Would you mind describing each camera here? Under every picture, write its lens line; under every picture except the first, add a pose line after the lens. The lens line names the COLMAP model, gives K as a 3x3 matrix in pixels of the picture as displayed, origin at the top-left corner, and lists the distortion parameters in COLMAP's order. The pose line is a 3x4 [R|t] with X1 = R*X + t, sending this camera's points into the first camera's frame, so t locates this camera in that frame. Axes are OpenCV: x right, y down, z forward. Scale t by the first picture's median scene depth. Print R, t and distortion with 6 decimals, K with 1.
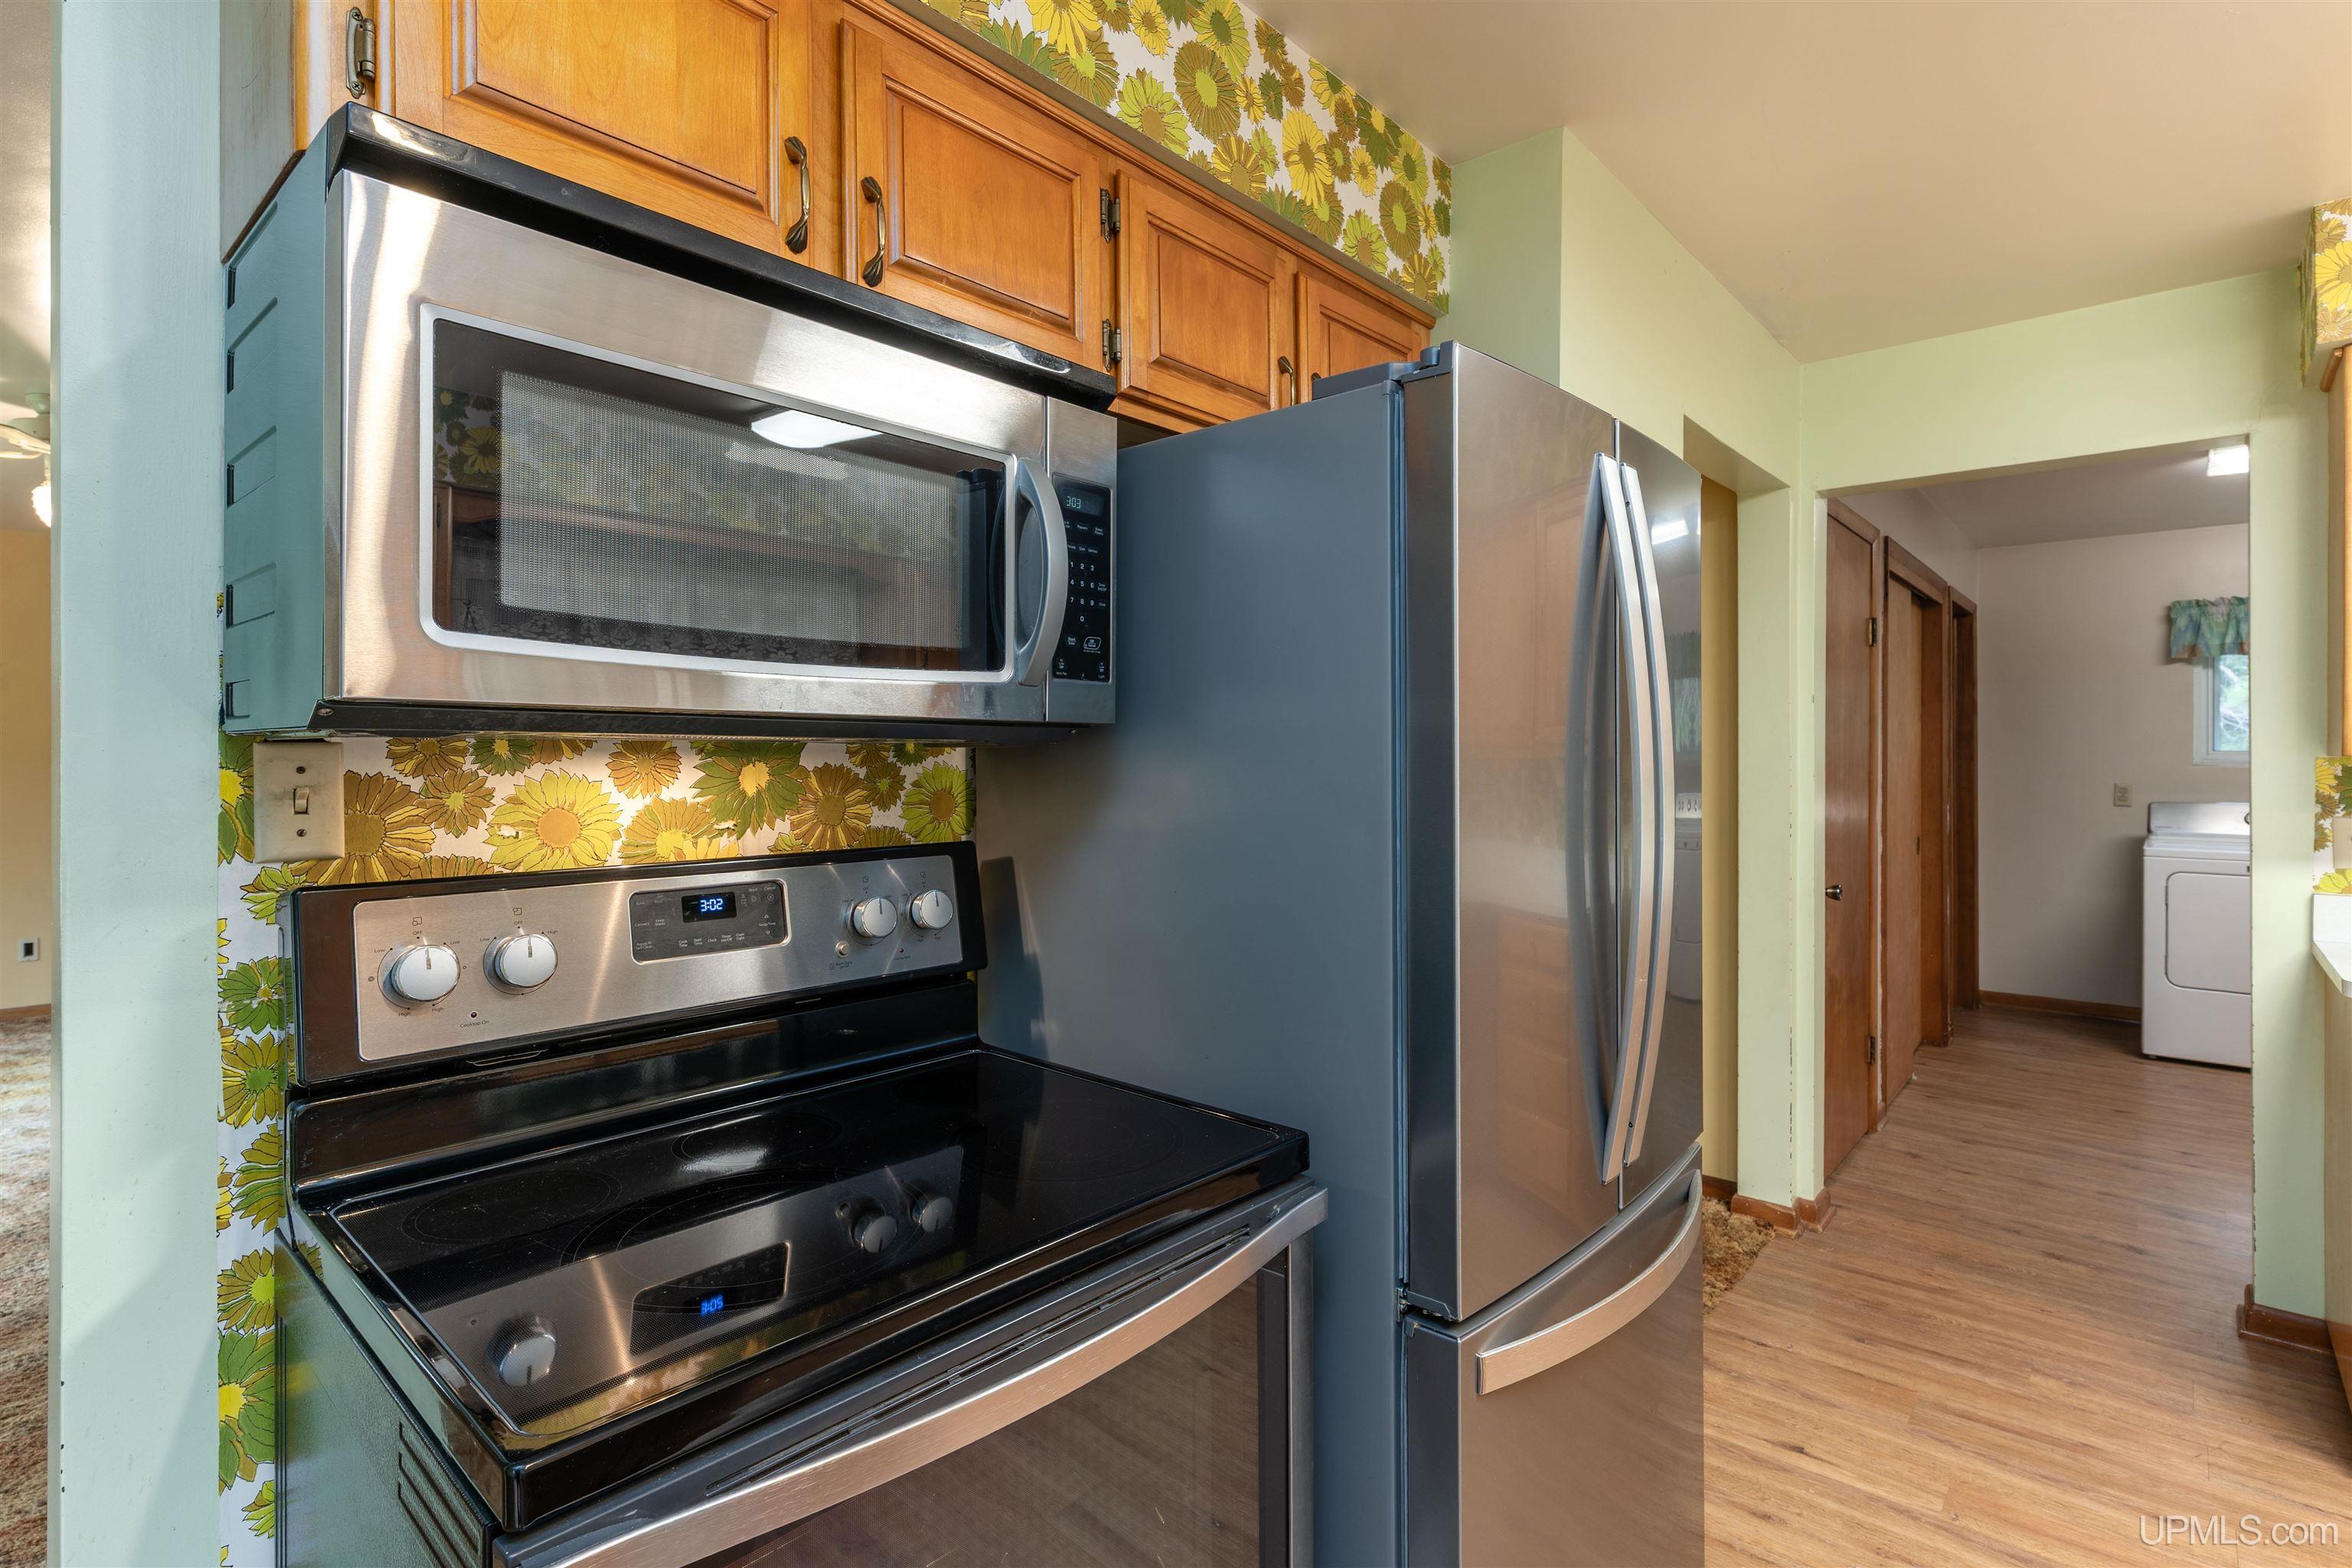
lens RADIAL K [[1124.7, 0, 1175.3], [0, 1124.7, 761.8], [0, 0, 1]] dist [0.008335, -0.003306]
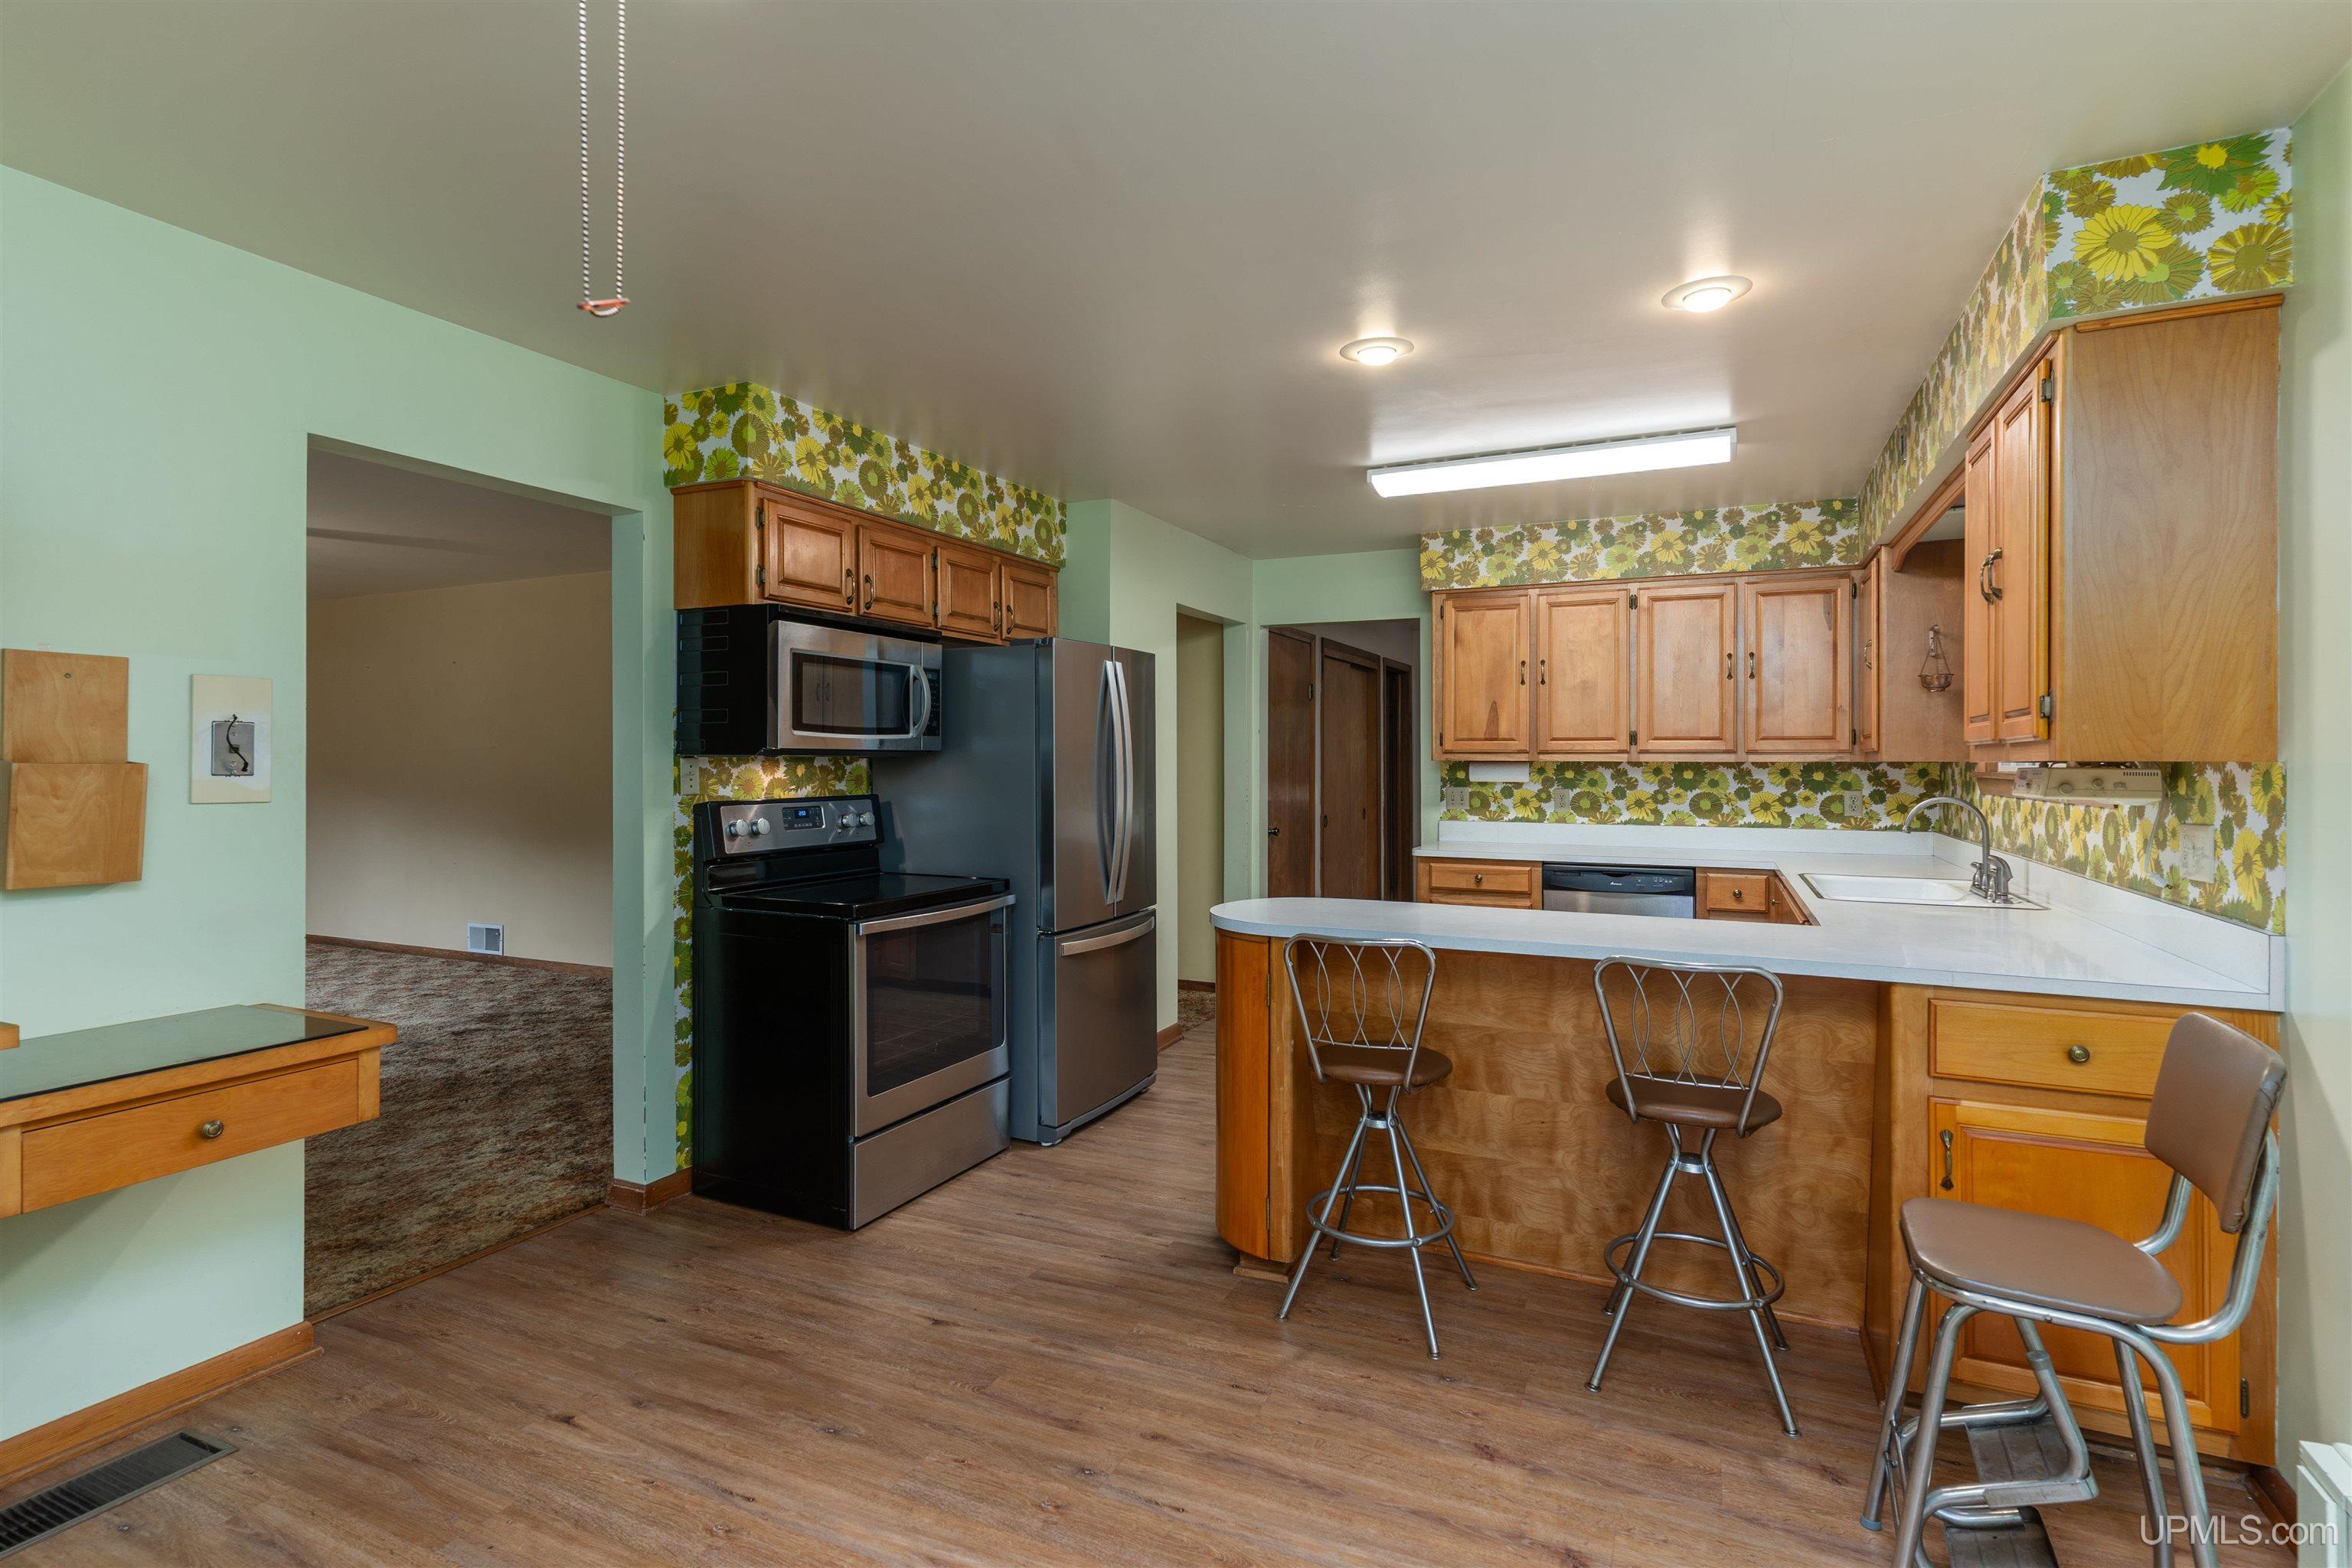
lens RADIAL K [[1124.7, 0, 1175.1], [0, 1124.7, 750.2], [0, 0, 1]] dist [0.008335, -0.003306]
pose [[0.958658, 0.002070, 0.284553, -0.266851], [0.001727, 0.999913, -0.013090, 0.003996], [-0.284555, 0.013040, 0.958571, -1.725317]]
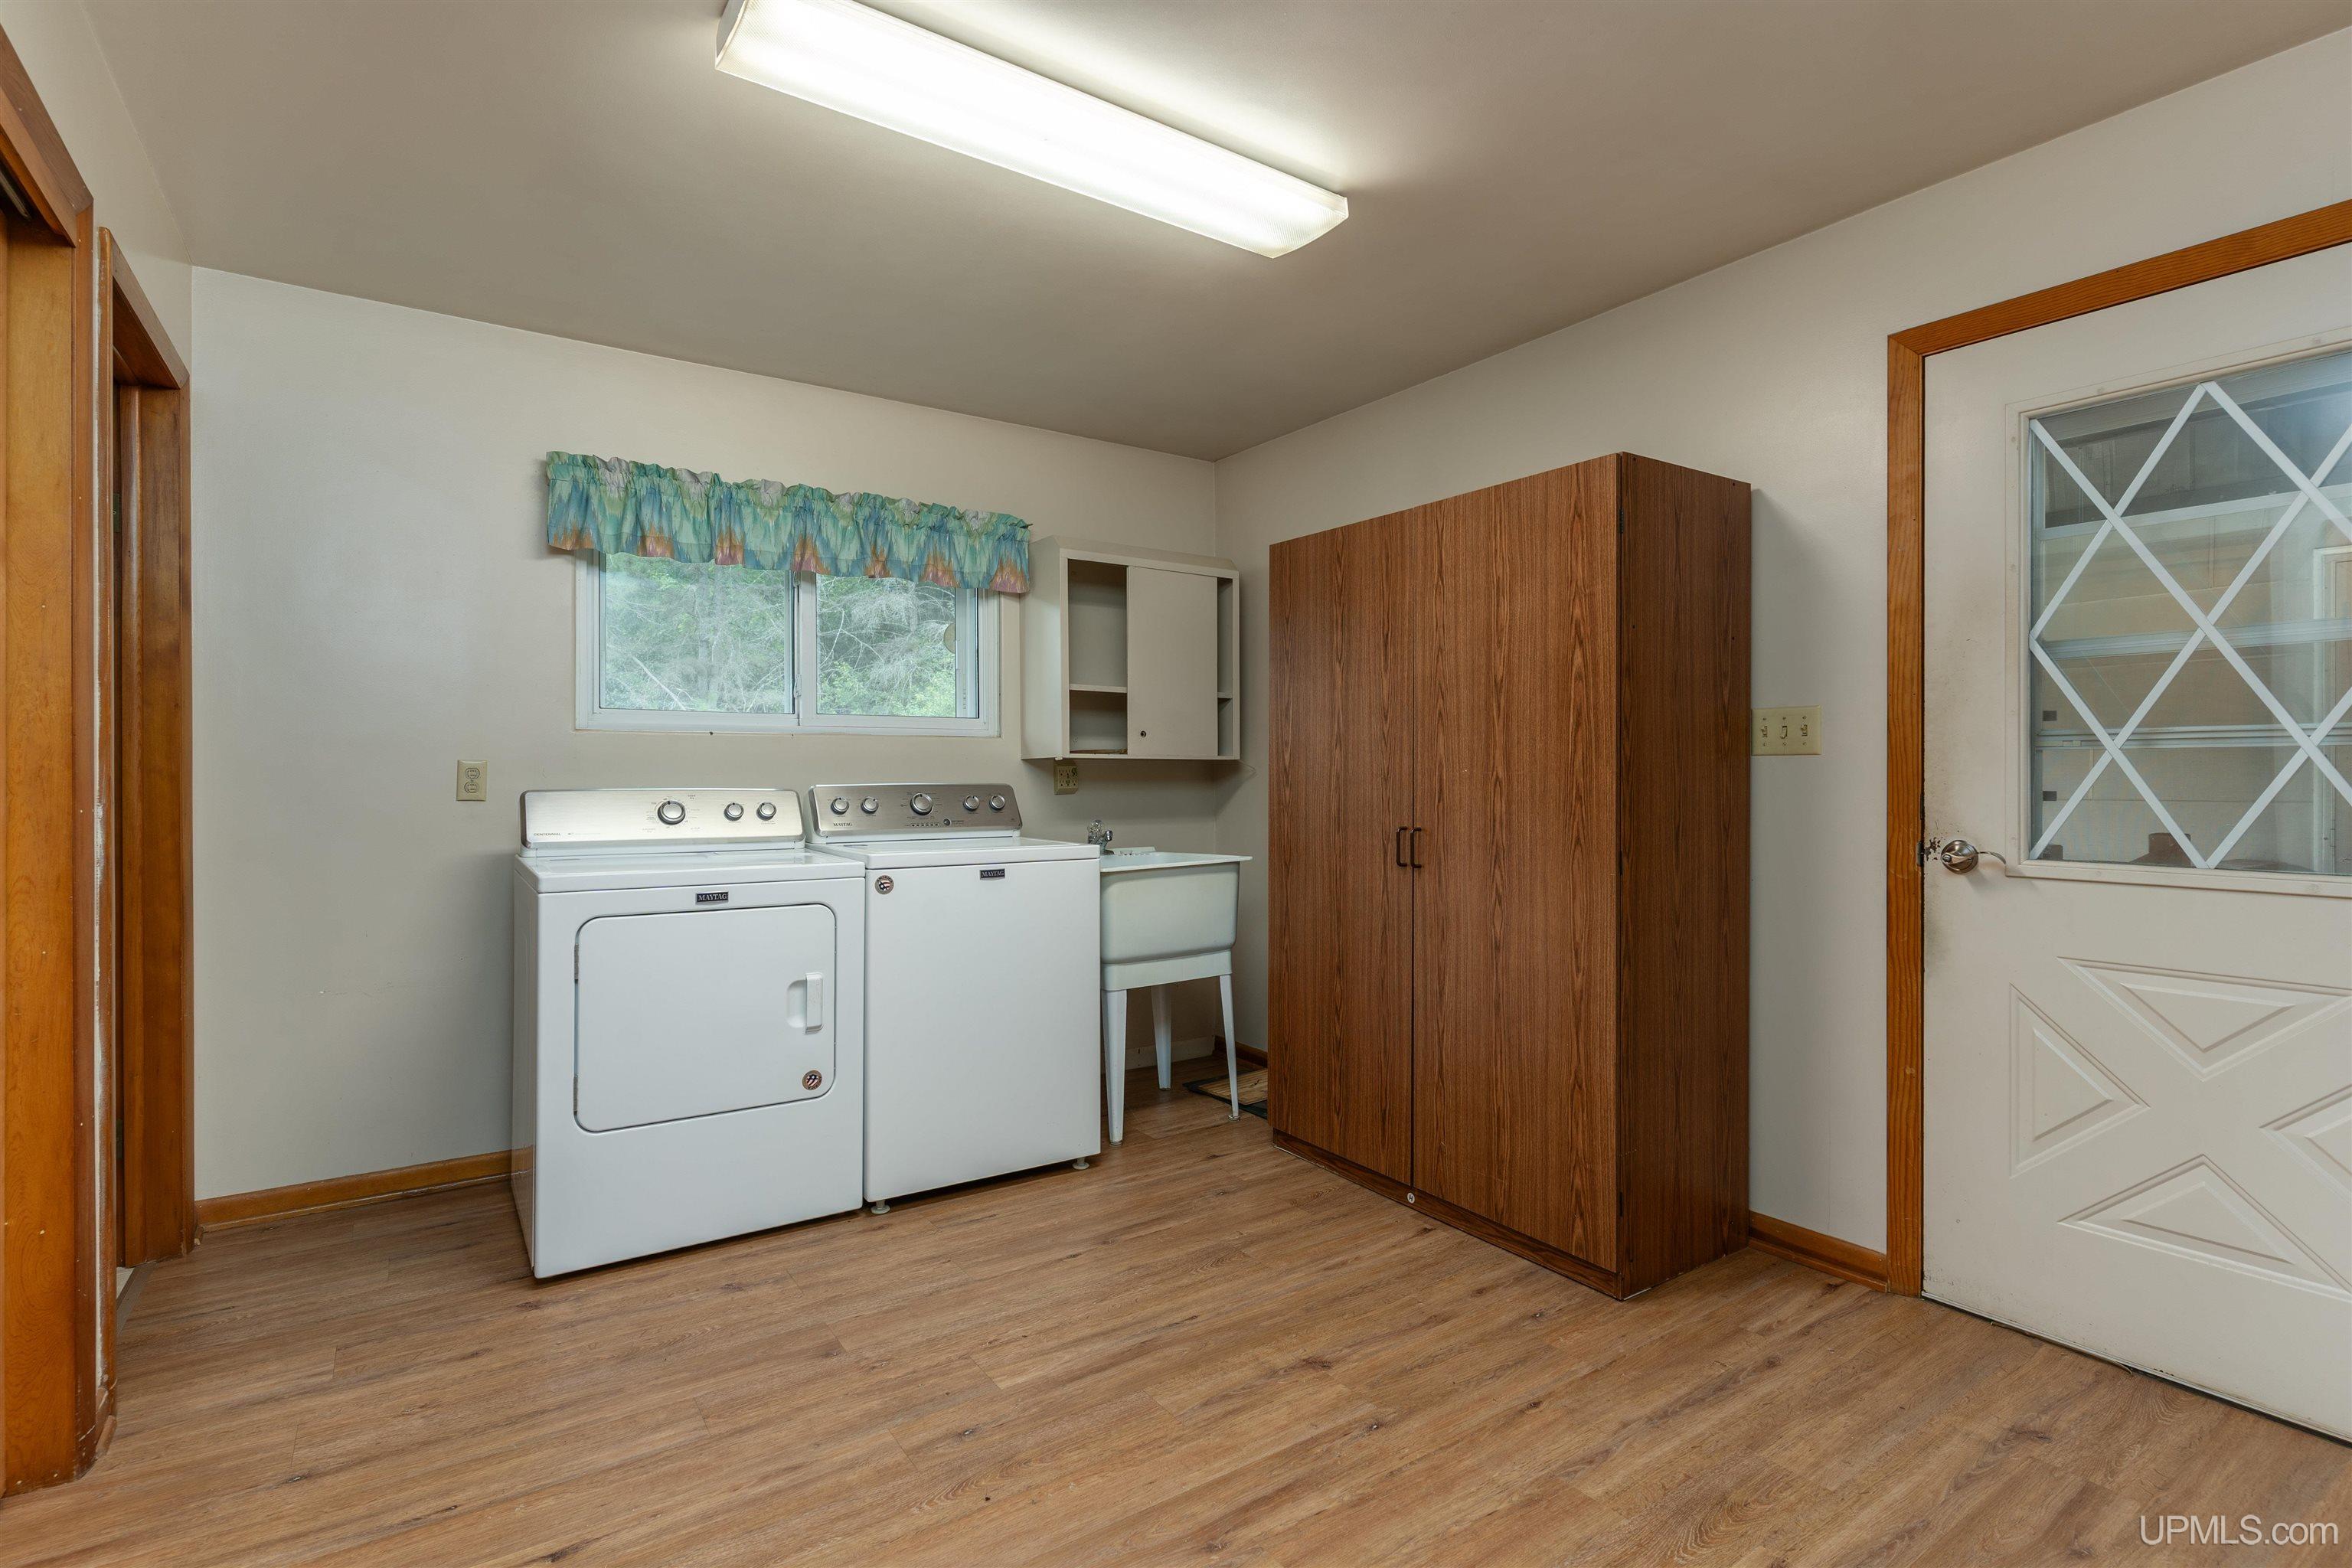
lens RADIAL K [[1124.7, 0, 1175.0], [0, 1124.7, 778.3], [0, 0, 1]] dist [0.008335, -0.003306]
pose [[0.238629, 0.000239, 0.971111, 1.432083], [0.001391, 0.999999, -0.000588, 0.110598], [-0.971110, 0.001491, 0.238628, 1.999976]]
